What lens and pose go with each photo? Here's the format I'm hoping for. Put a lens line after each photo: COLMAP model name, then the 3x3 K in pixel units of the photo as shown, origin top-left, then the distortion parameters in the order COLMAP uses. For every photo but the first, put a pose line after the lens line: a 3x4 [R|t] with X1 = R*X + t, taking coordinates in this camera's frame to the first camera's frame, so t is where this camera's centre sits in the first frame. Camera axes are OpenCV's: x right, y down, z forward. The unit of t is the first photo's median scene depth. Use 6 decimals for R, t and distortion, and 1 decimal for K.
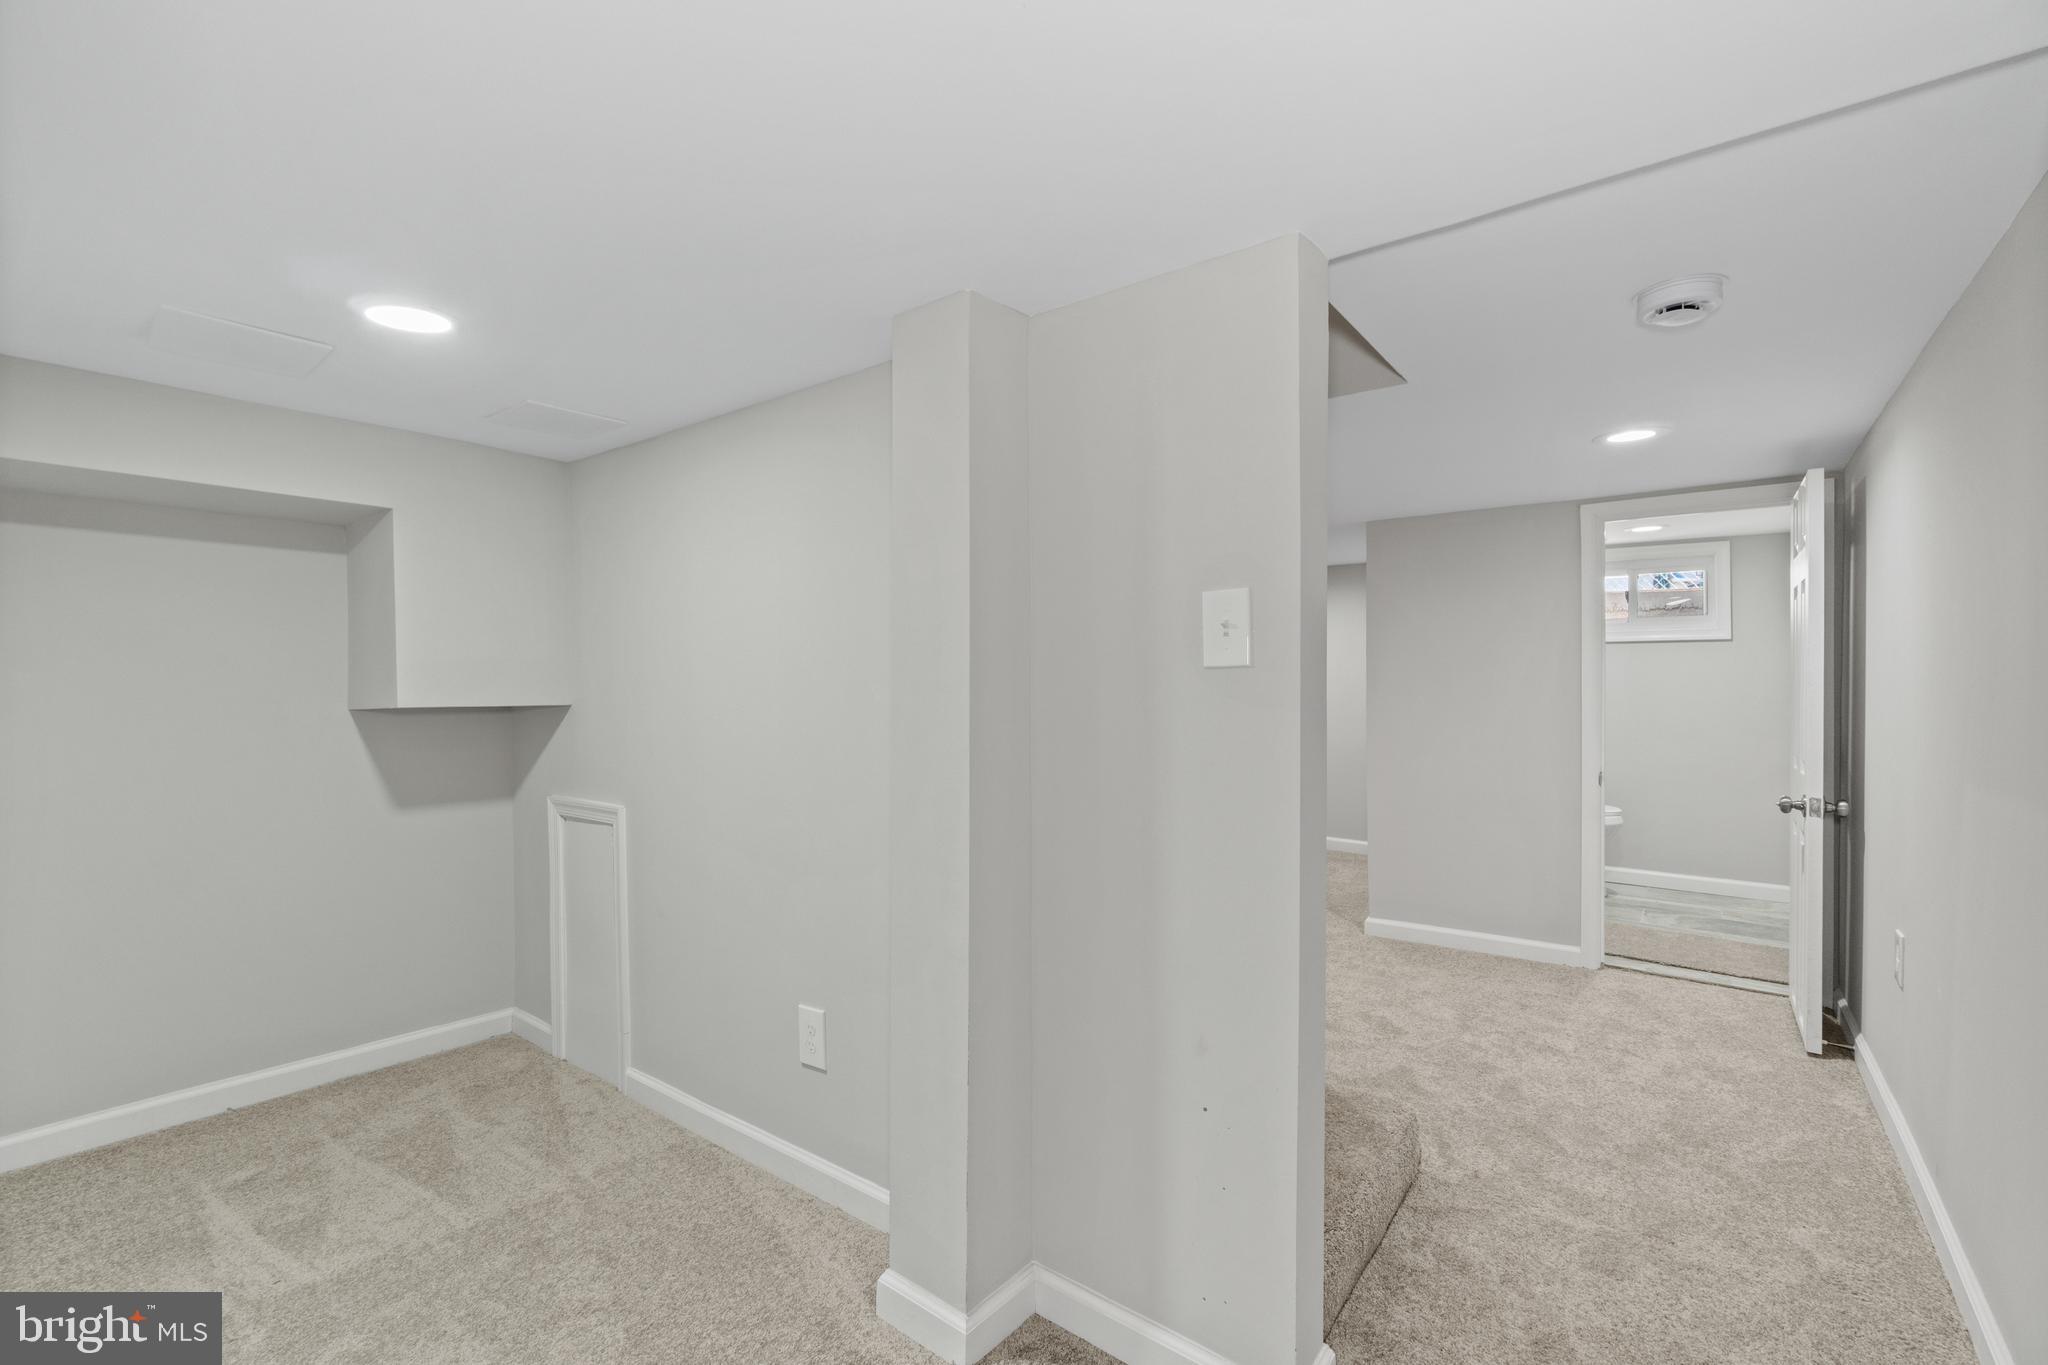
lens RADIAL K [[913.9, 0, 1025.8], [0, 913.9, 683.5], [0, 0, 1]] dist [0.002862, 0.000261]
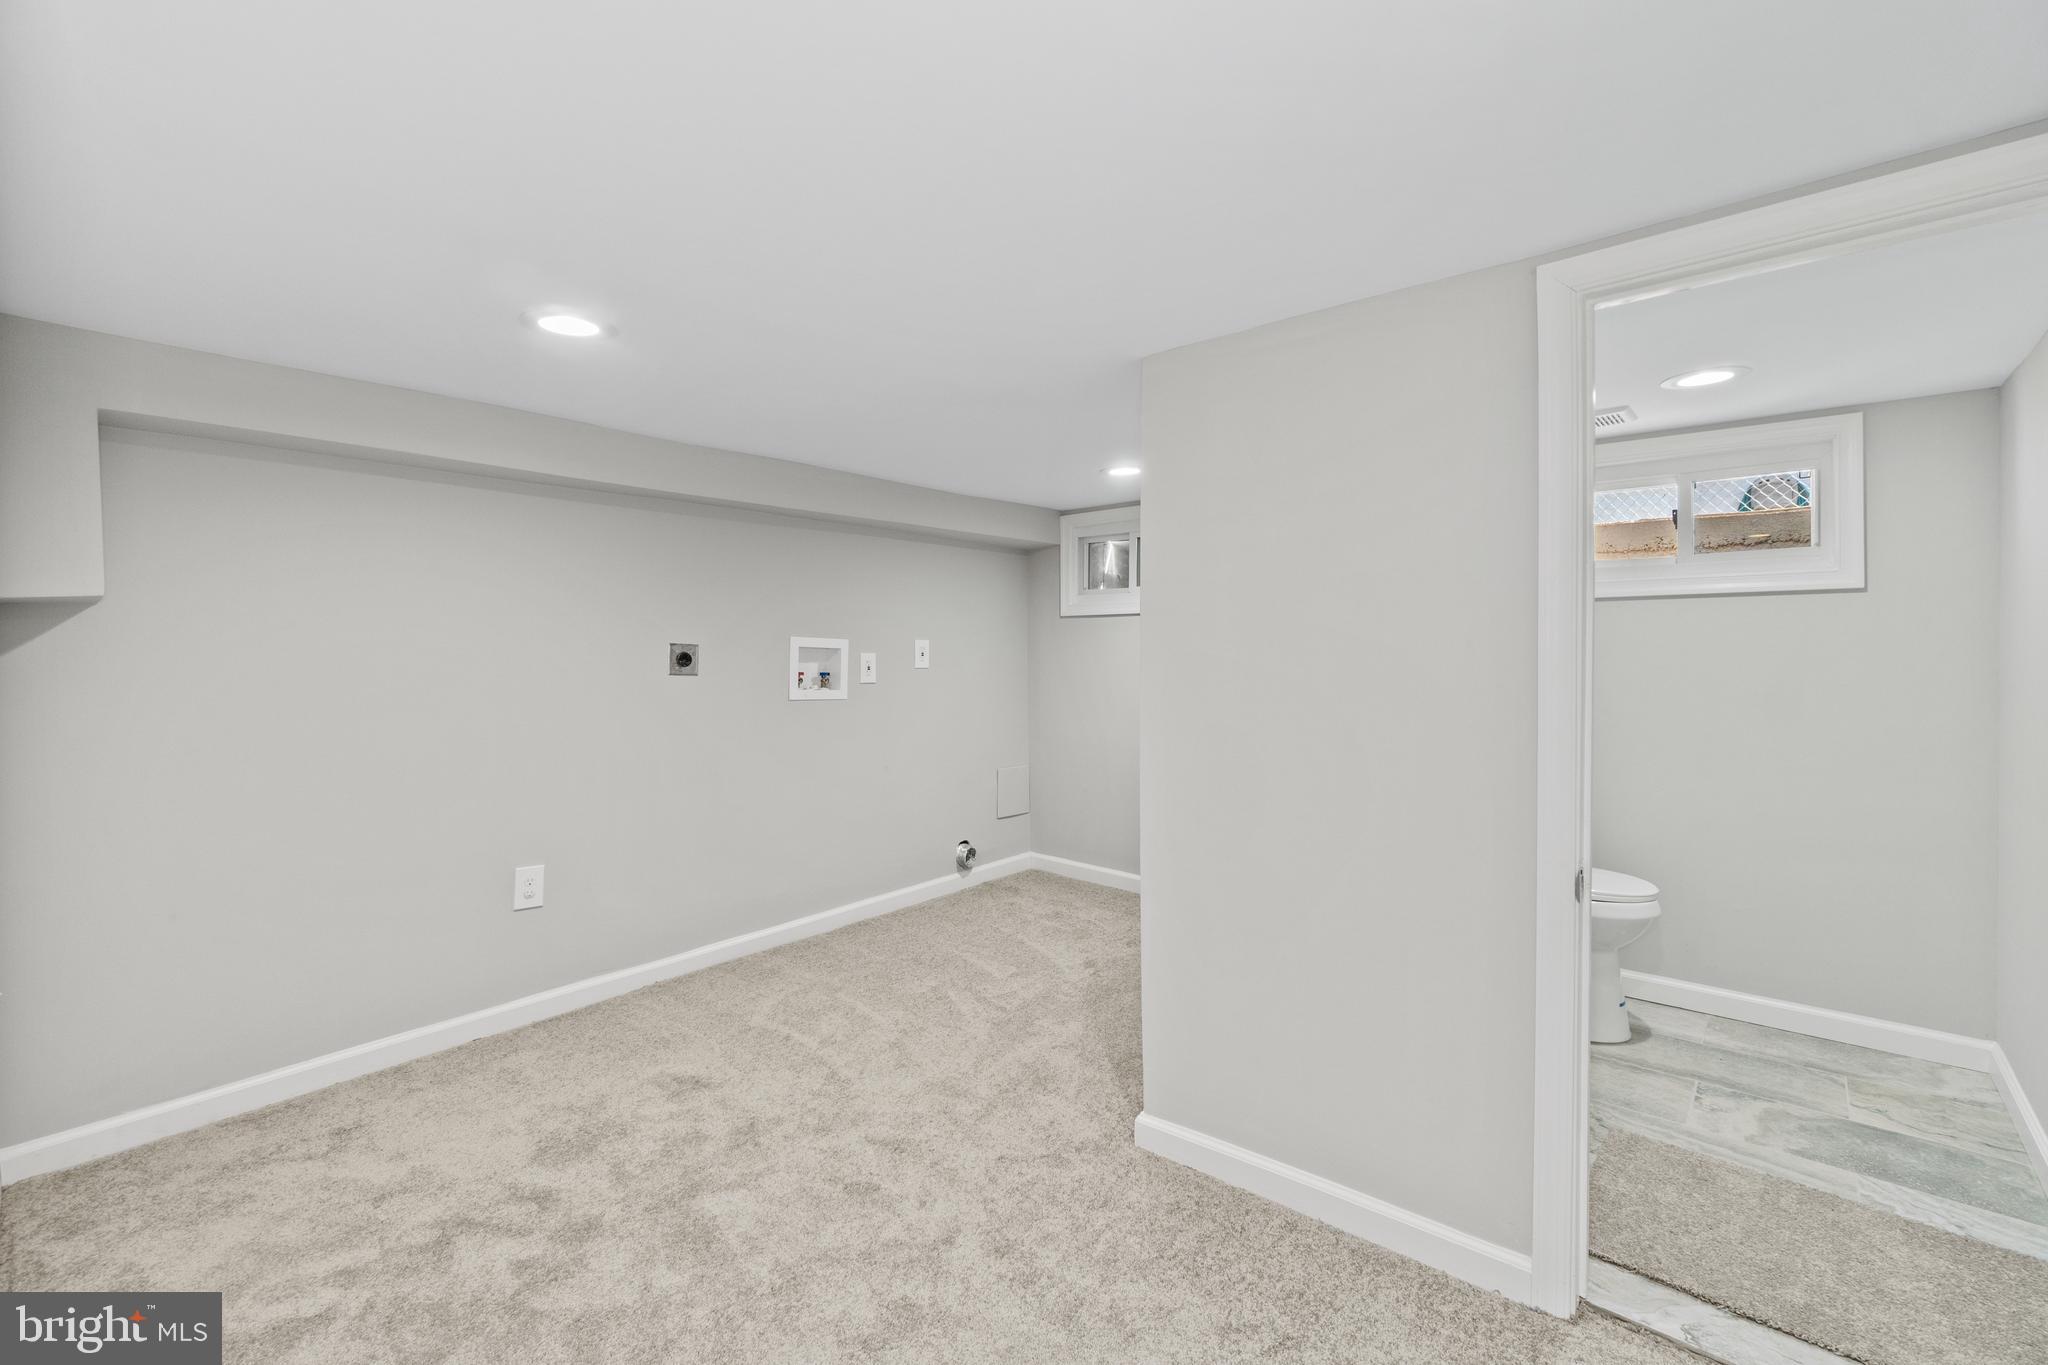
lens RADIAL K [[913.9, 0, 1019.7], [0, 913.9, 679.4], [0, 0, 1]] dist [0.002862, 0.000261]
pose [[0.997979, -0.000299, -0.063548, 0.345848], [0.000764, 0.999973, 0.007292, 0.002814], [0.063544, -0.007326, 0.997952, 0.485120]]
